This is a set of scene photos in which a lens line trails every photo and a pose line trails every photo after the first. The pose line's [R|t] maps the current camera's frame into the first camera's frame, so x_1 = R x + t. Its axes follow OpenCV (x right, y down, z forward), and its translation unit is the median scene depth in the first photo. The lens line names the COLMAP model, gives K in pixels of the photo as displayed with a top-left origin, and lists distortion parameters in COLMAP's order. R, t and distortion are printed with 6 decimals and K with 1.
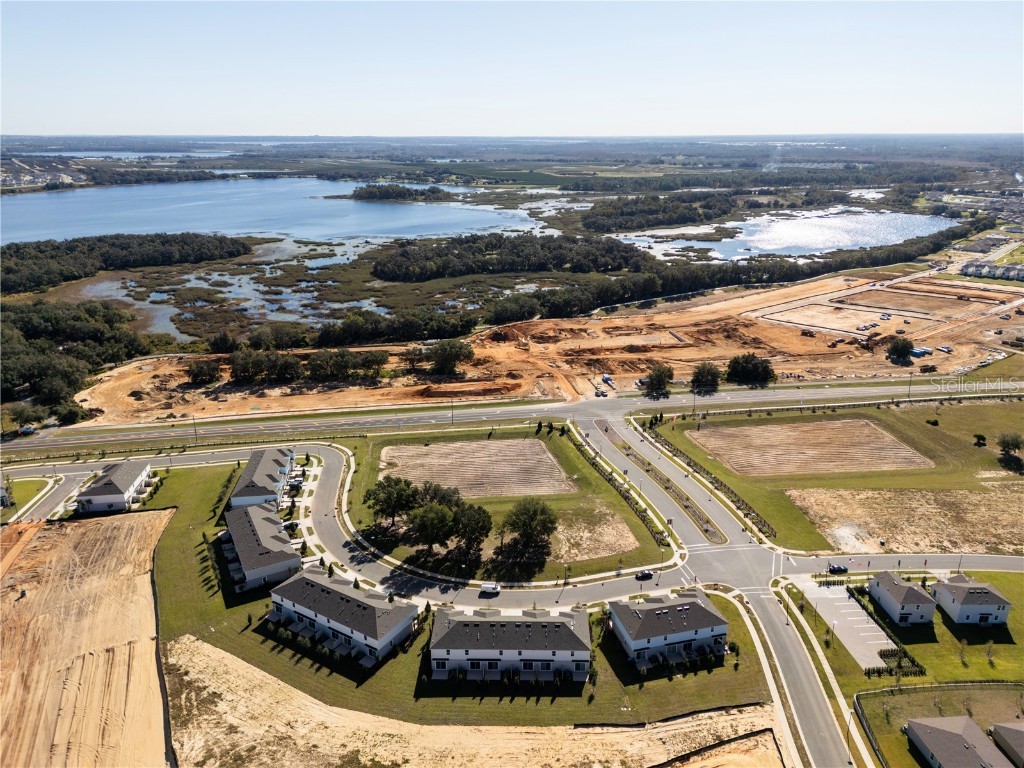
lens RADIAL K [[716.7, 0, 512.0], [0, 716.7, 384.0], [0, 0, 1]] dist [0.081896, -0.089850]
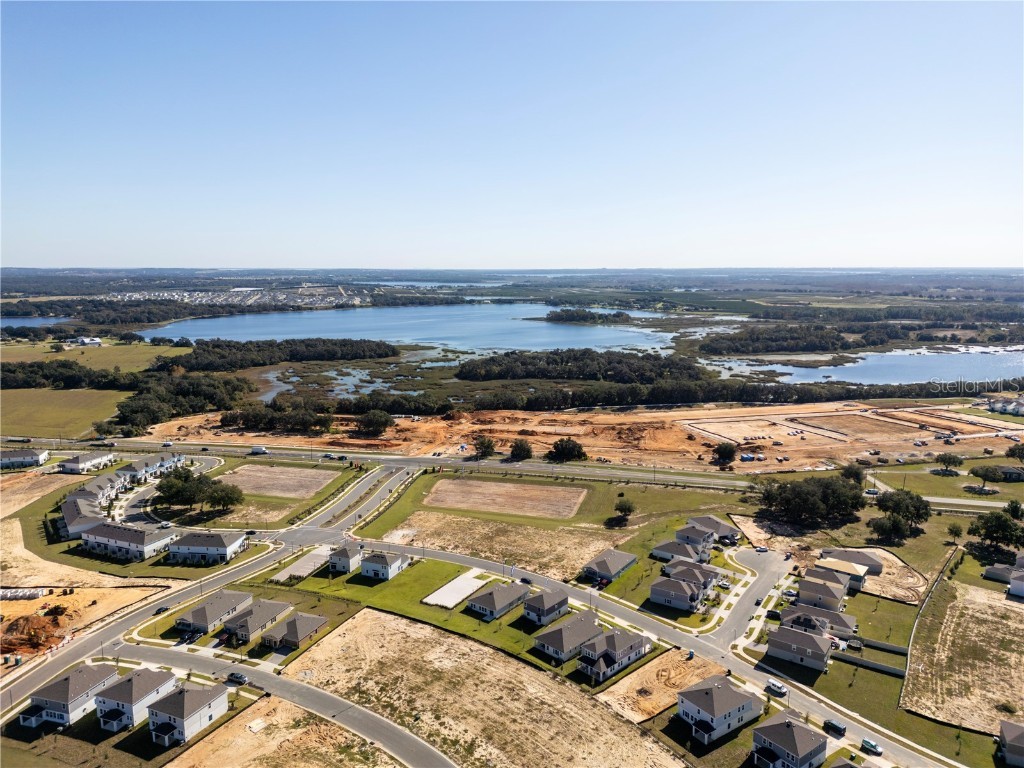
lens RADIAL K [[716.7, 0, 512.0], [0, 716.7, 384.0], [0, 0, 1]] dist [0.081896, -0.089850]
pose [[0.923841, 0.062781, -0.377593, 0.145047], [-0.126126, 0.981296, -0.145431, 0.012135], [0.361400, 0.181979, 0.914480, -0.032807]]
